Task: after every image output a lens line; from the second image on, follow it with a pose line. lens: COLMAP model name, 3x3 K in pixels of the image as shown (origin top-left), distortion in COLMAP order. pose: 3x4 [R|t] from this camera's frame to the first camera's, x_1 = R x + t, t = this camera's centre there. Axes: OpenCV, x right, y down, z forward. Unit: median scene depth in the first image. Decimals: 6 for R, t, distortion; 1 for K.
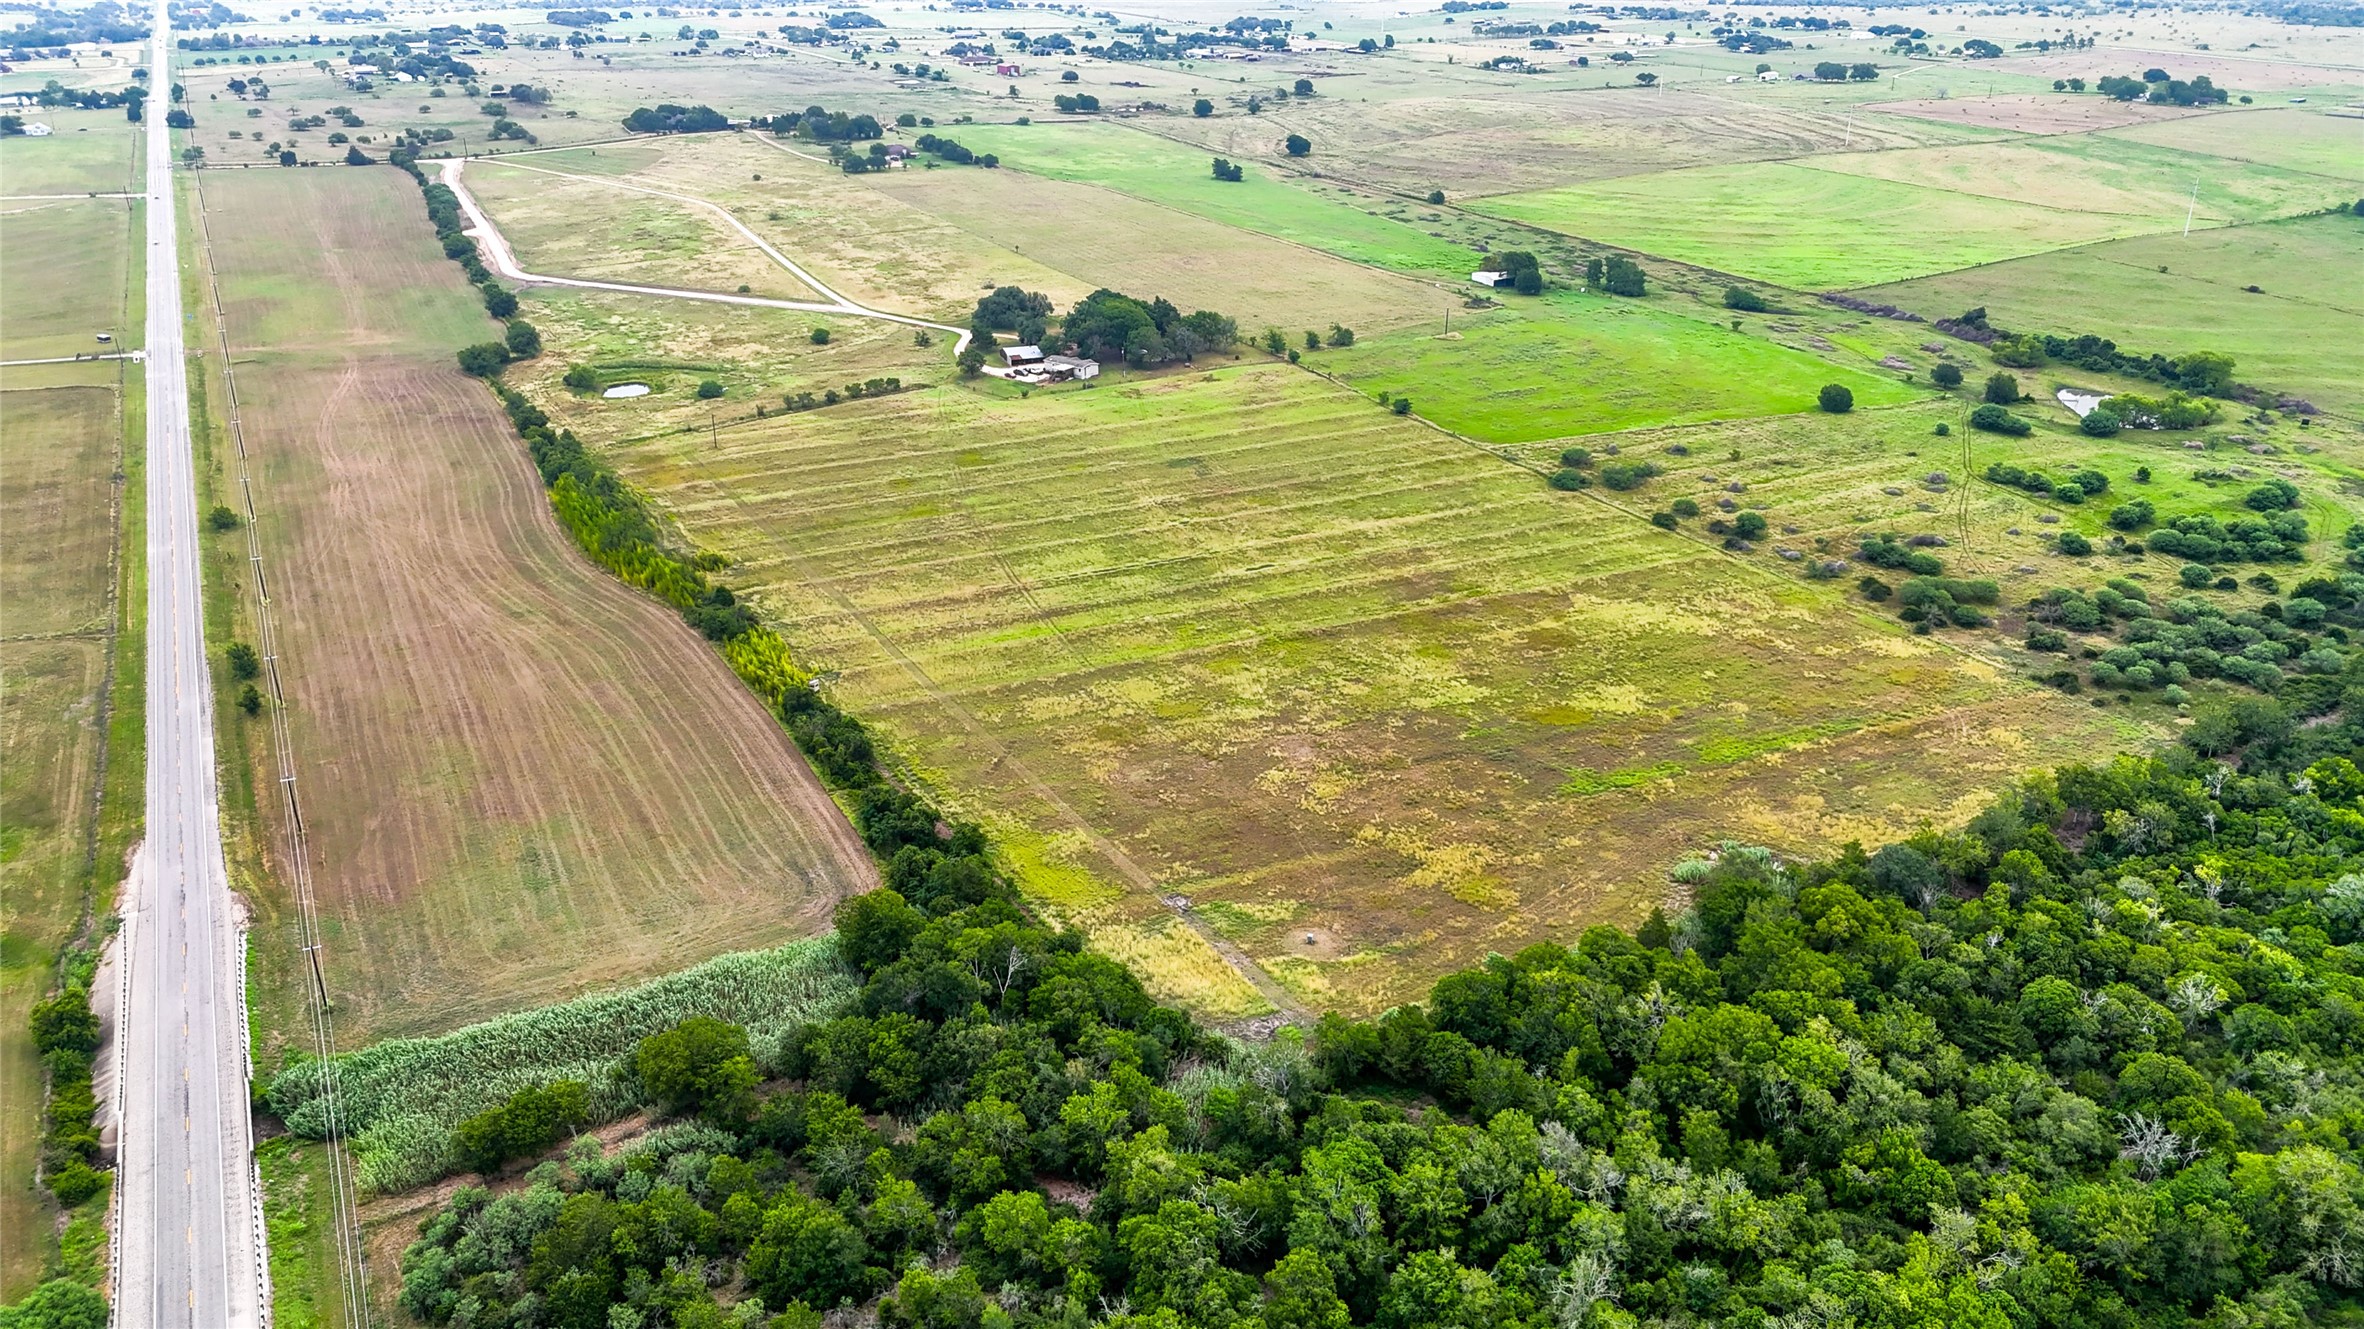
lens RADIAL K [[1743.2, 0, 1199.9], [0, 1743.2, 672.8], [0, 0, 1]] dist [0.100927, -0.149633]
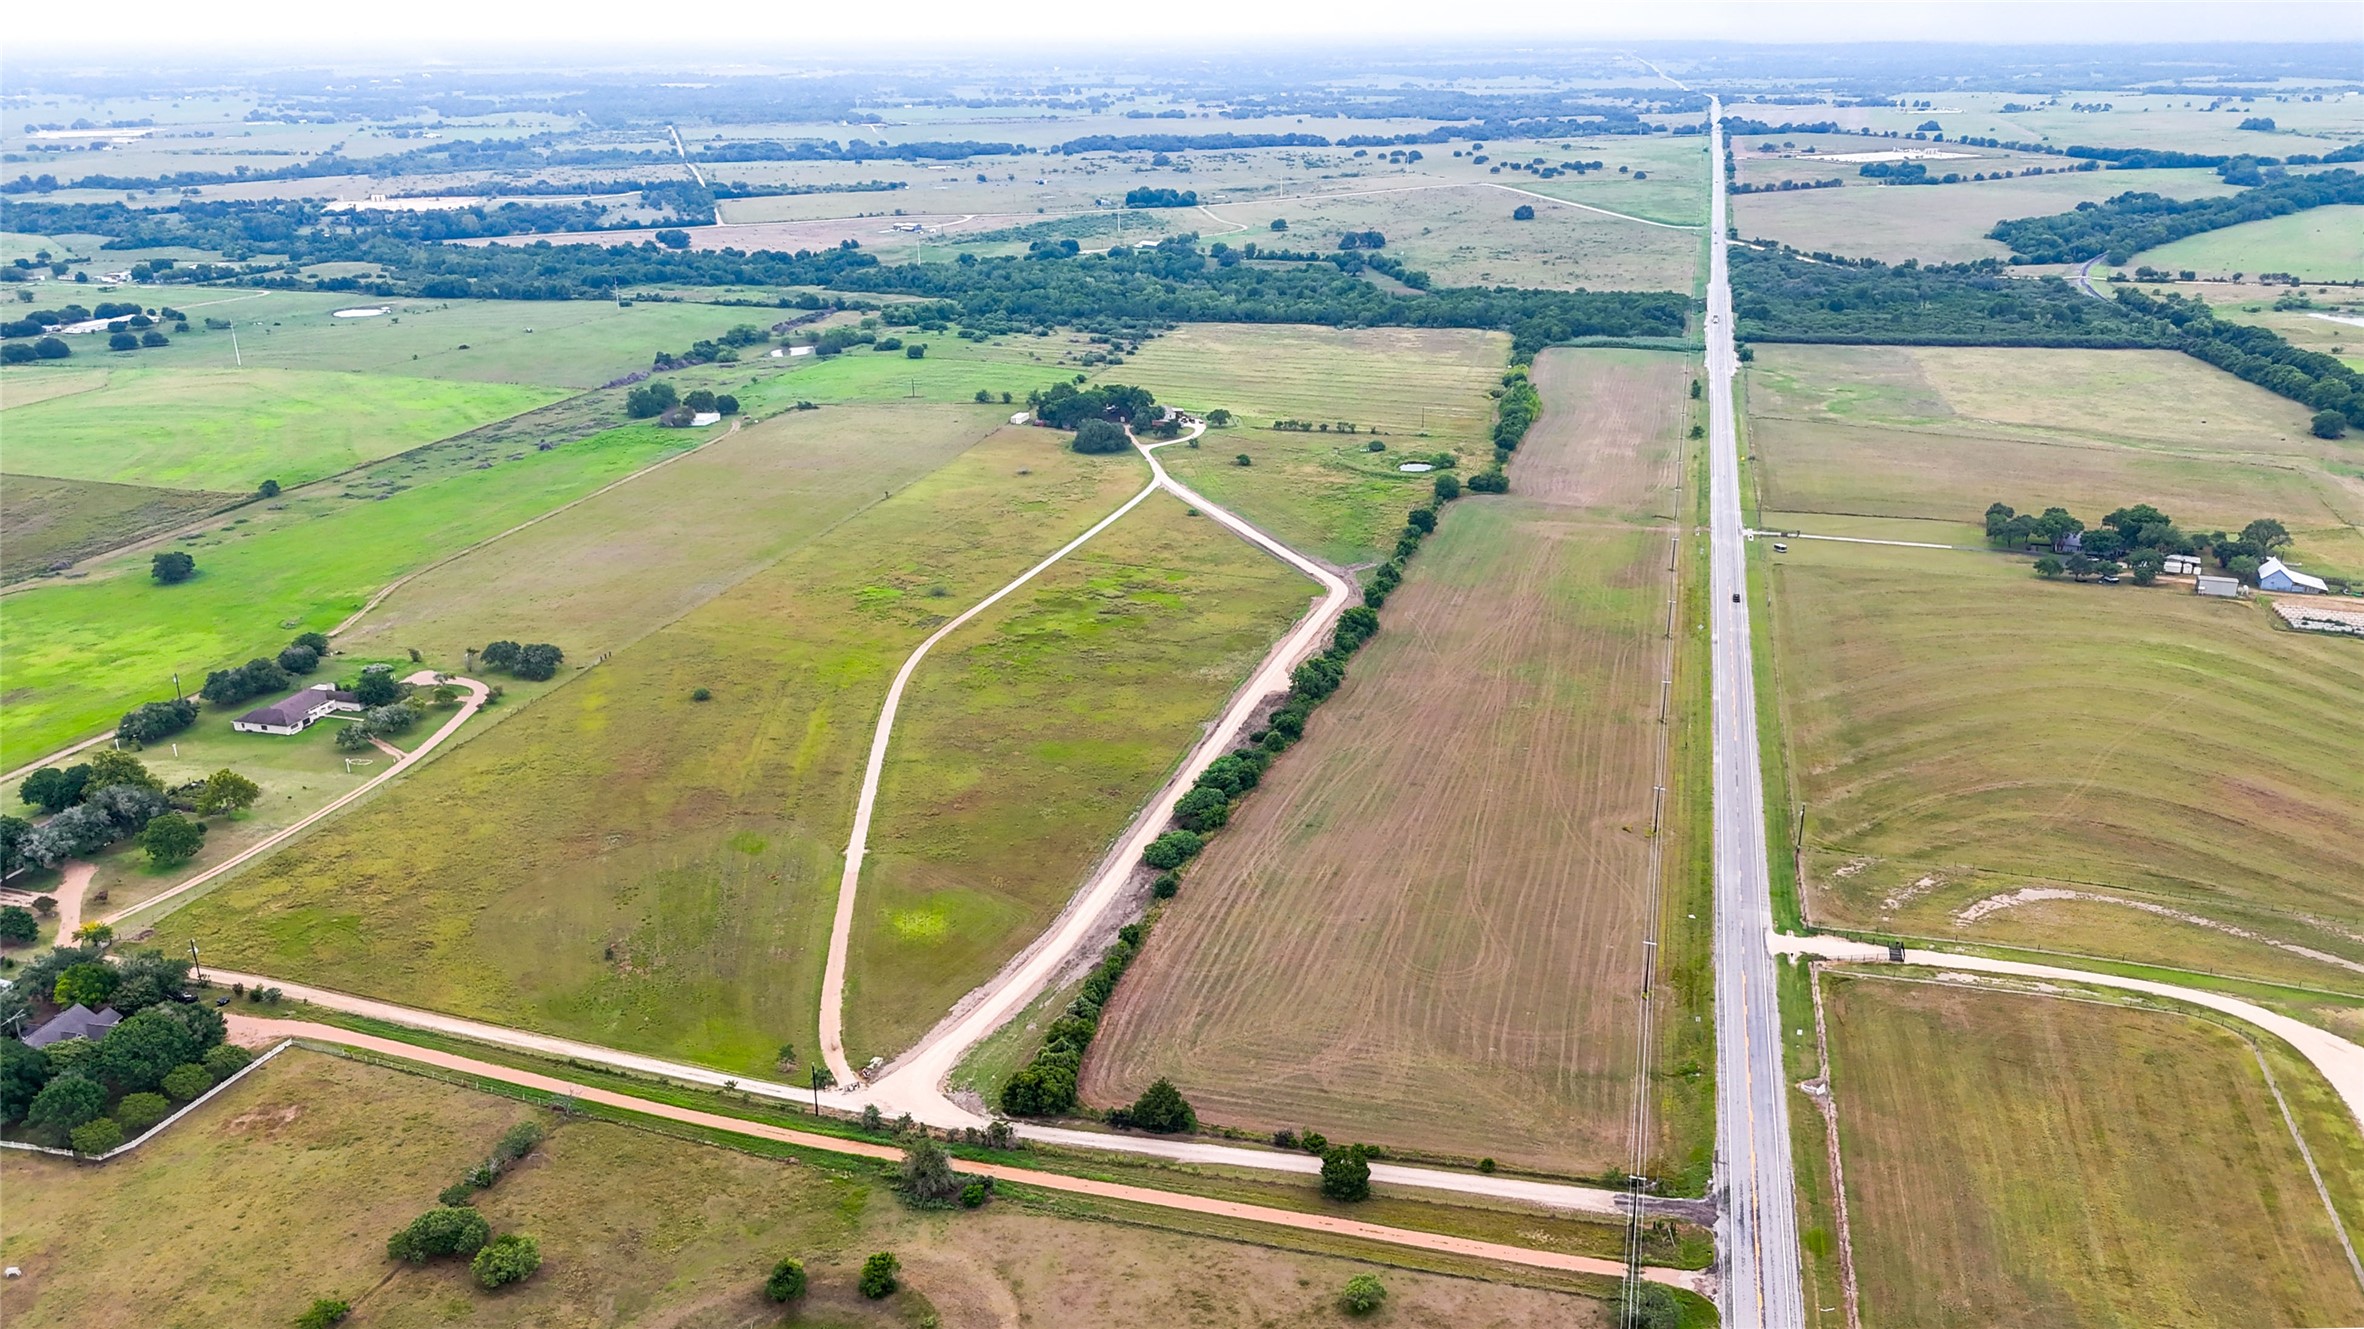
lens RADIAL K [[1789.2, 0, 1179.4], [0, 1789.2, 670.2], [0, 0, 1]] dist [0.078287, -0.080903]
pose [[-0.722038, -0.225514, 0.654067, -1.377533], [0.284429, 0.765042, 0.577764, -1.082952], [-0.630683, 0.603203, -0.488247, 2.291795]]
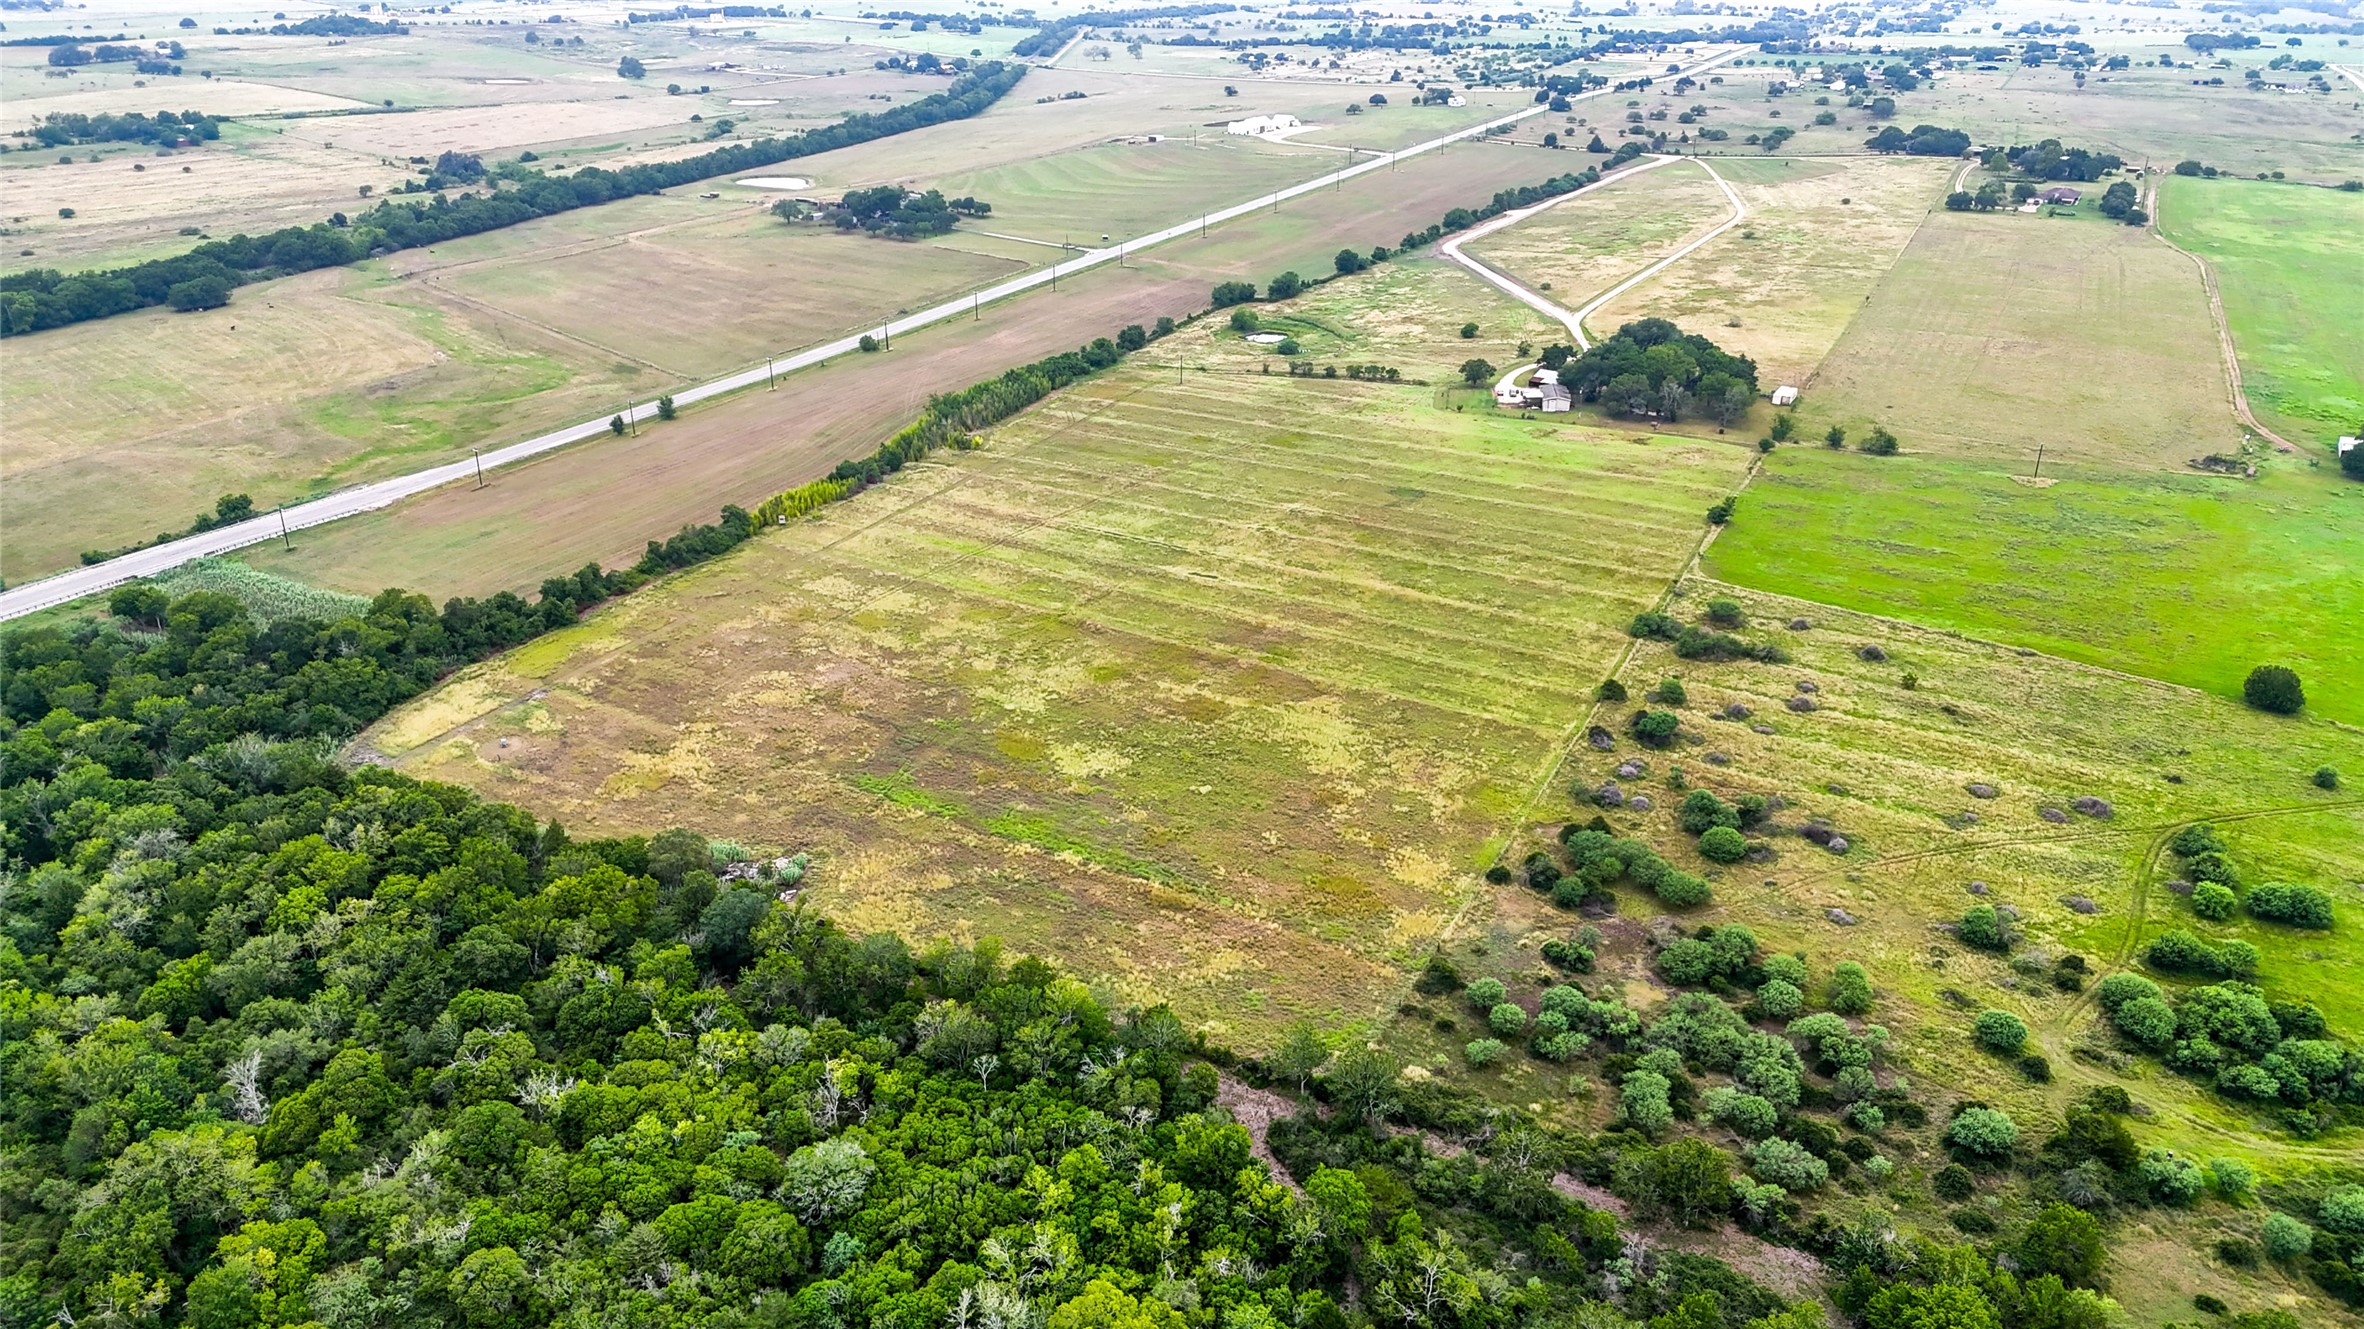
lens RADIAL K [[1746.0, 0, 1182.0], [0, 1746.0, 664.5], [0, 0, 1]] dist [0.061972, -0.052929]
pose [[0.536660, 0.330748, -0.776274, 0.749711], [-0.339723, 0.926811, 0.160027, -0.154158], [0.772388, 0.177838, 0.609746, 0.354649]]
